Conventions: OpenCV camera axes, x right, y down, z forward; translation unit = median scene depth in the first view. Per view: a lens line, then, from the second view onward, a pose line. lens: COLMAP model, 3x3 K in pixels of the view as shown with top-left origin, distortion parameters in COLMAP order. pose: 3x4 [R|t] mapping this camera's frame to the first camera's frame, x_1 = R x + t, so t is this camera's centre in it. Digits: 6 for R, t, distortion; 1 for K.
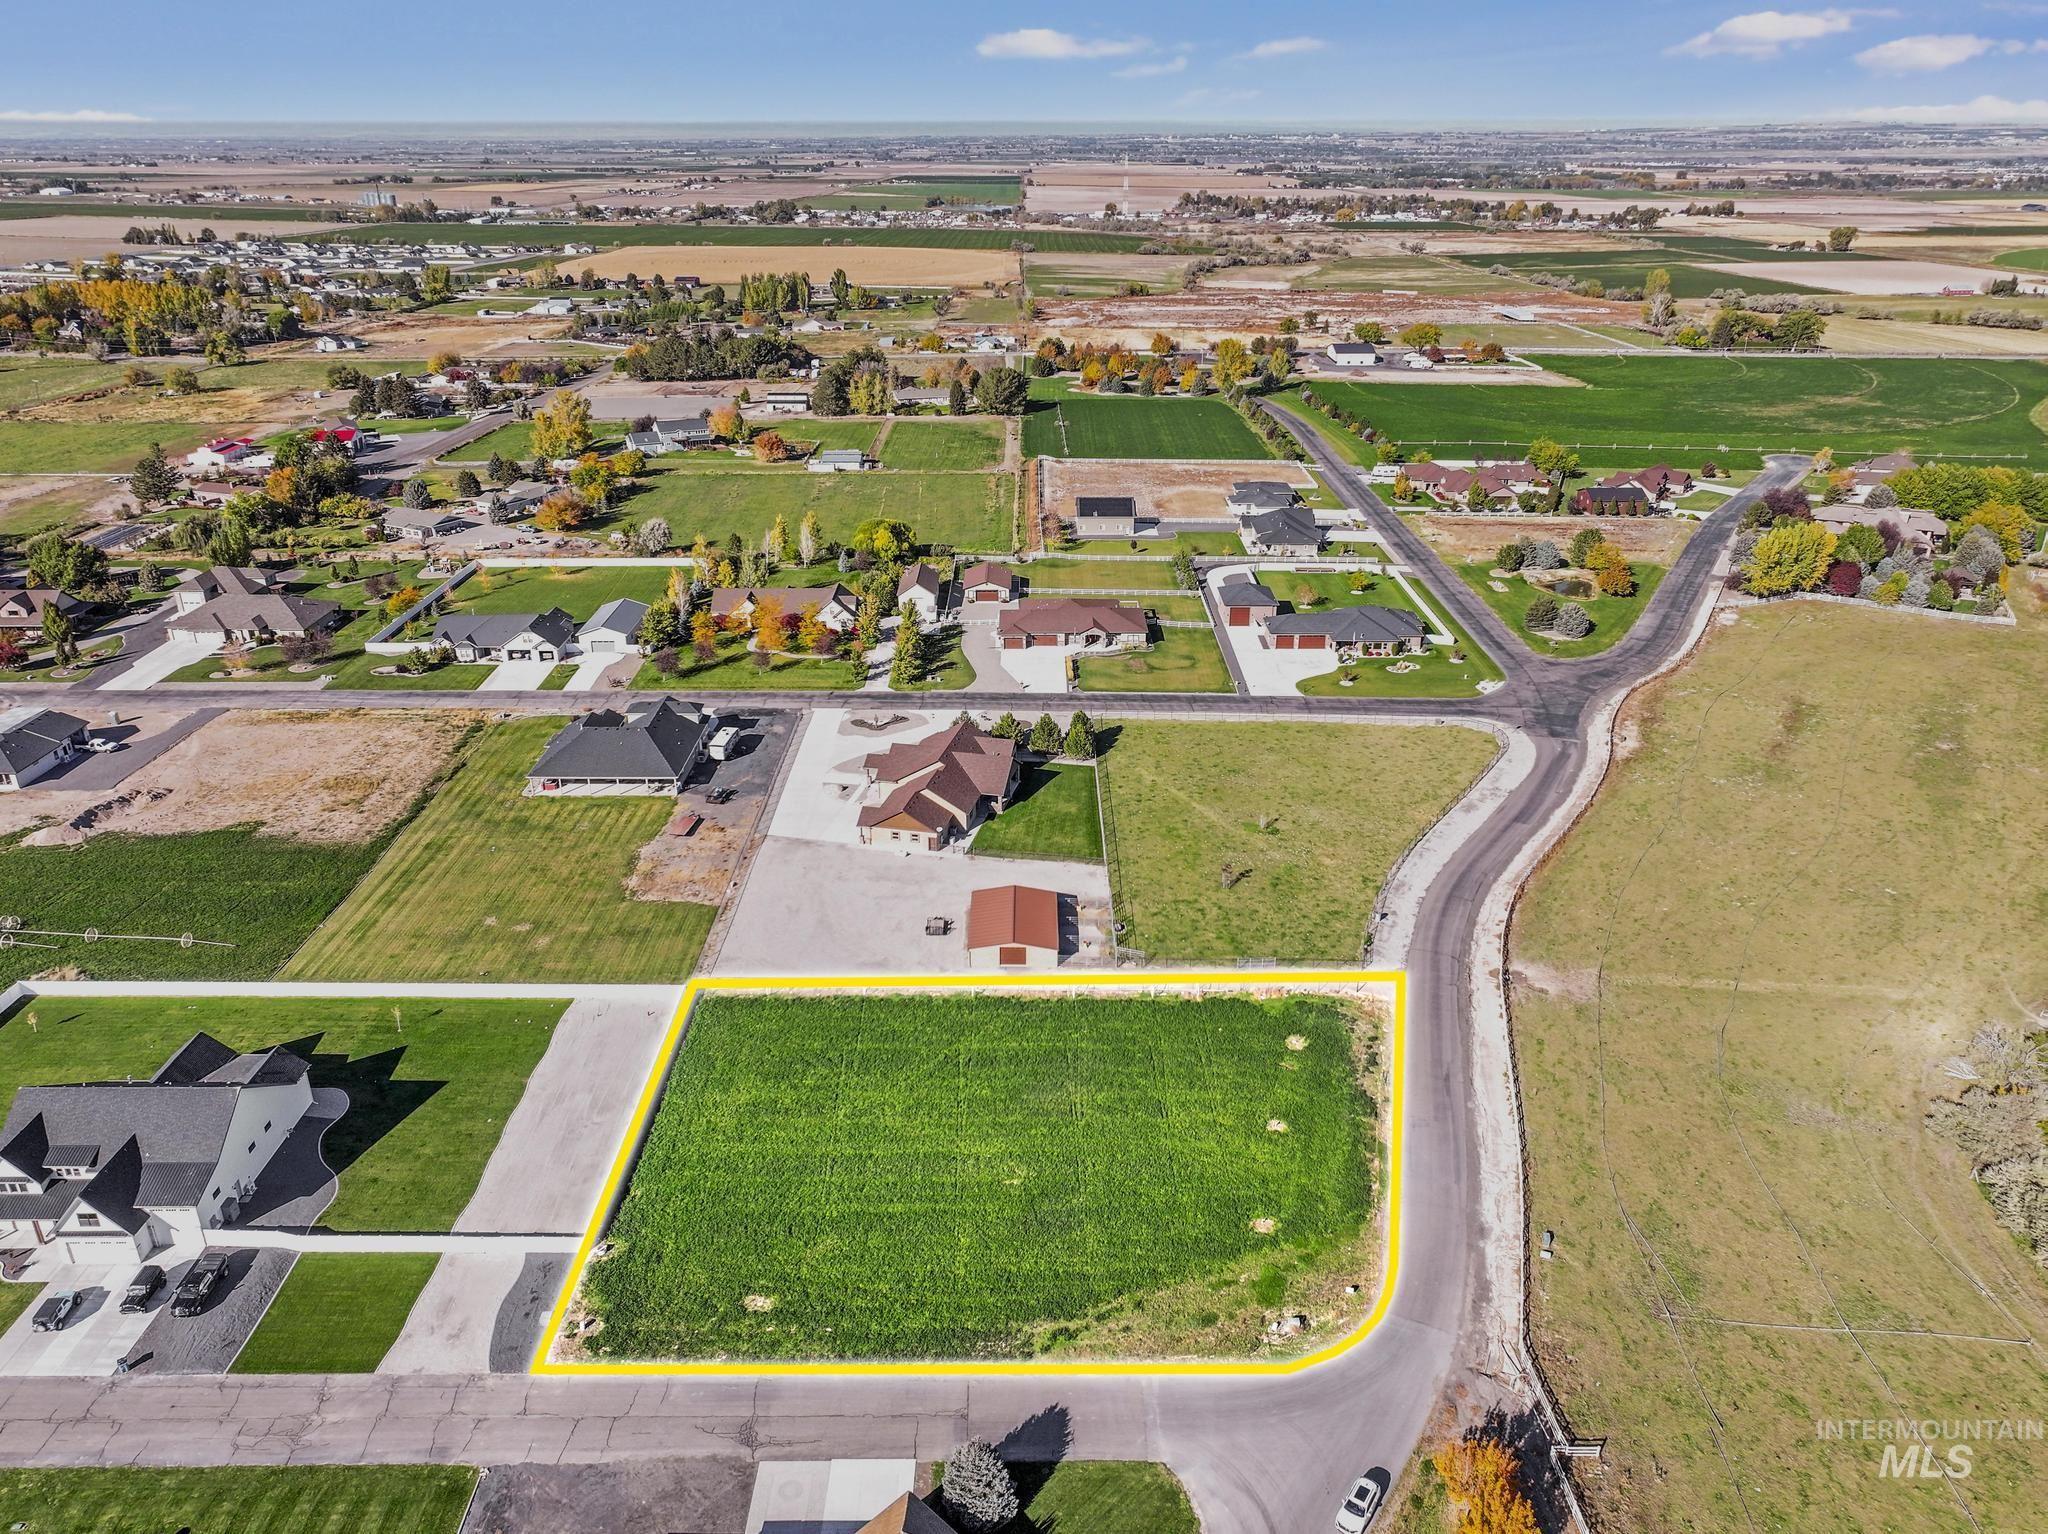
lens RADIAL K [[1453.7, 0, 1031.9], [0, 1453.7, 772.3], [0, 0, 1]] dist [0.004703, 0.004974]
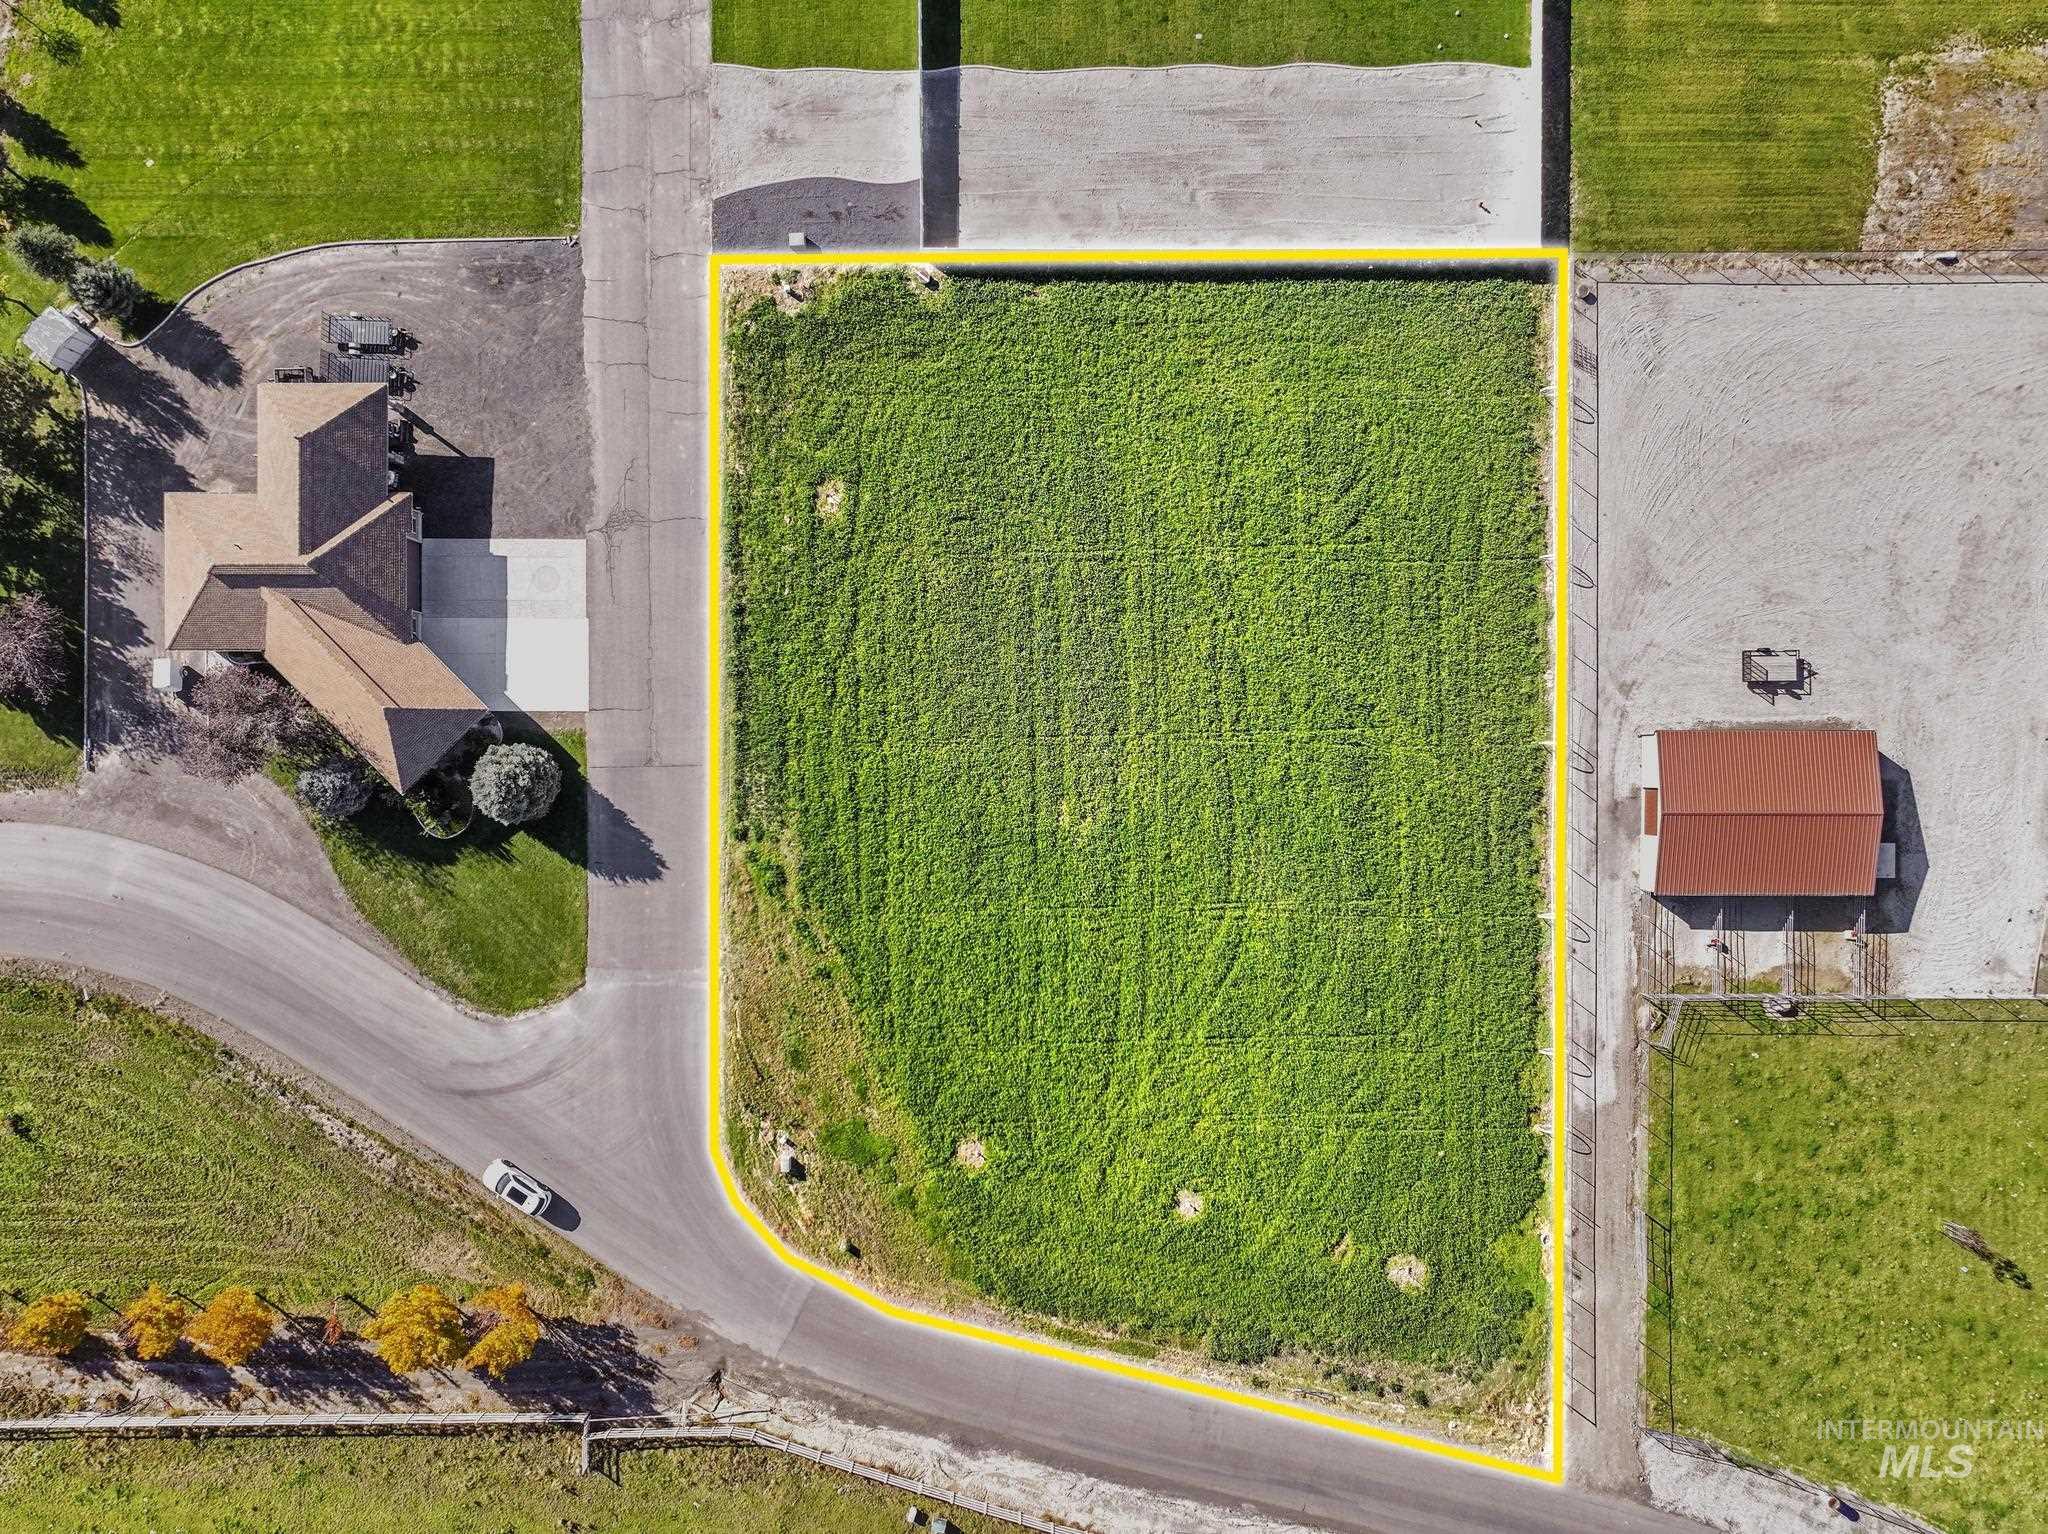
lens RADIAL K [[1453.7, 0, 1031.9], [0, 1453.7, 772.3], [0, 0, 1]] dist [0.004703, 0.004974]
pose [[-0.005197, 0.999983, -0.002750, -0.024513], [-0.395273, 0.000472, 0.918564, -0.282297], [0.918549, 0.005860, 0.395263, 0.540303]]
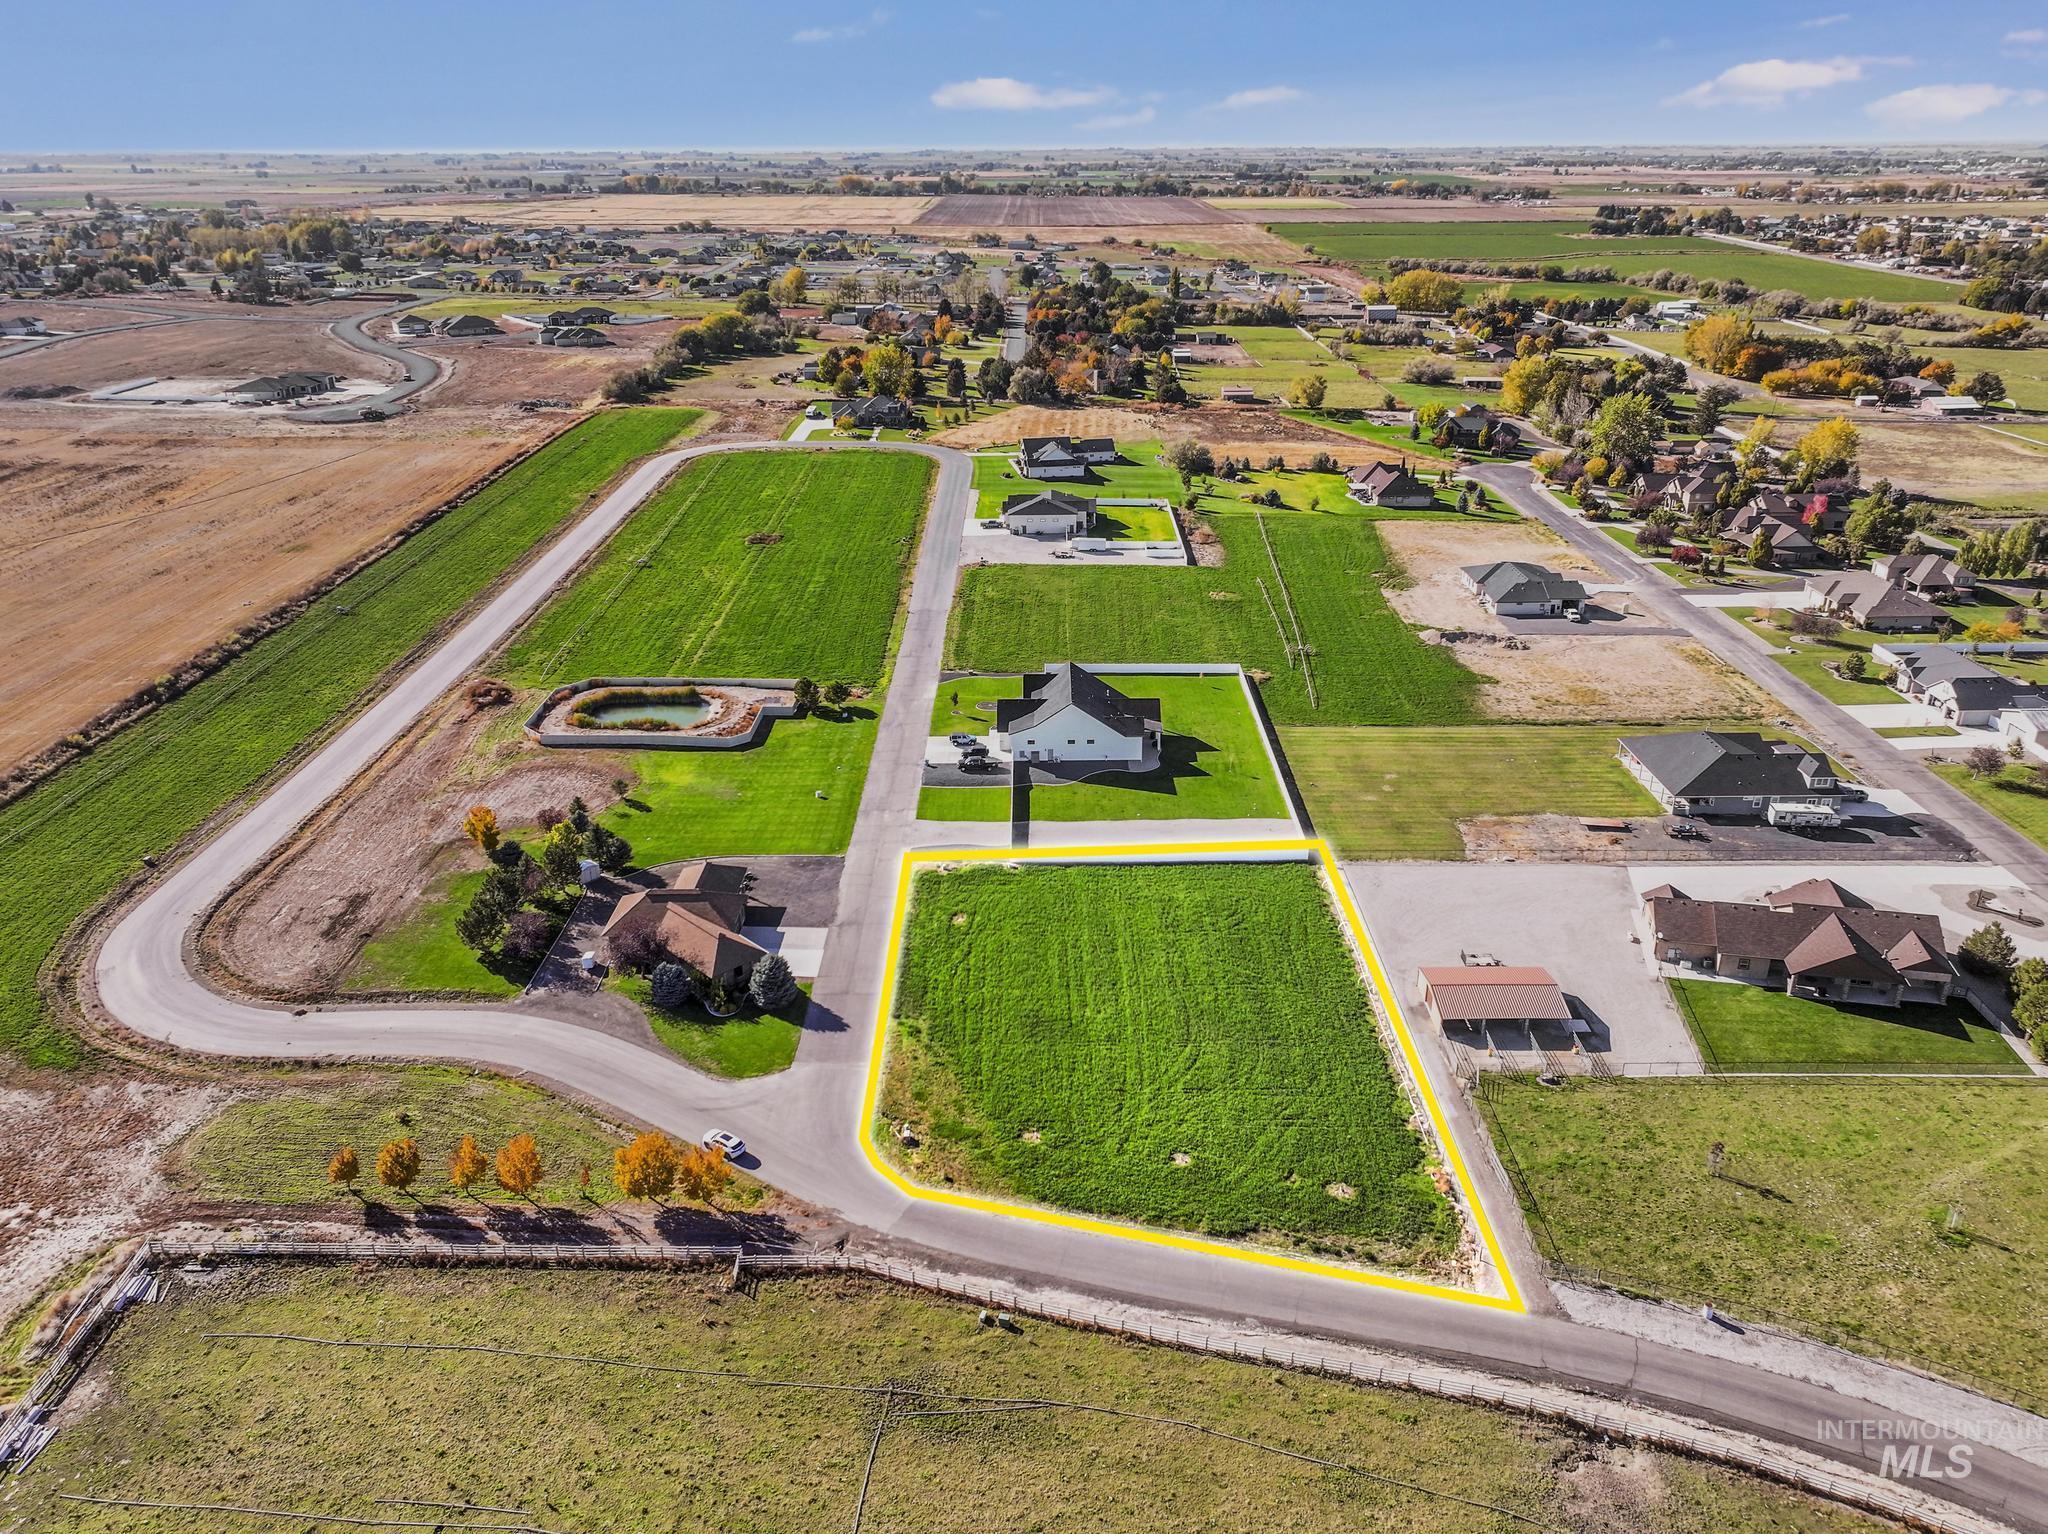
lens RADIAL K [[1453.7, 0, 1031.9], [0, 1453.7, 772.3], [0, 0, 1]] dist [0.004703, 0.004974]
pose [[-0.010709, 0.395551, -0.918382, 0.782549], [-0.392621, 0.843012, 0.367667, -0.240423], [0.919638, 0.364513, 0.146274, 0.543792]]
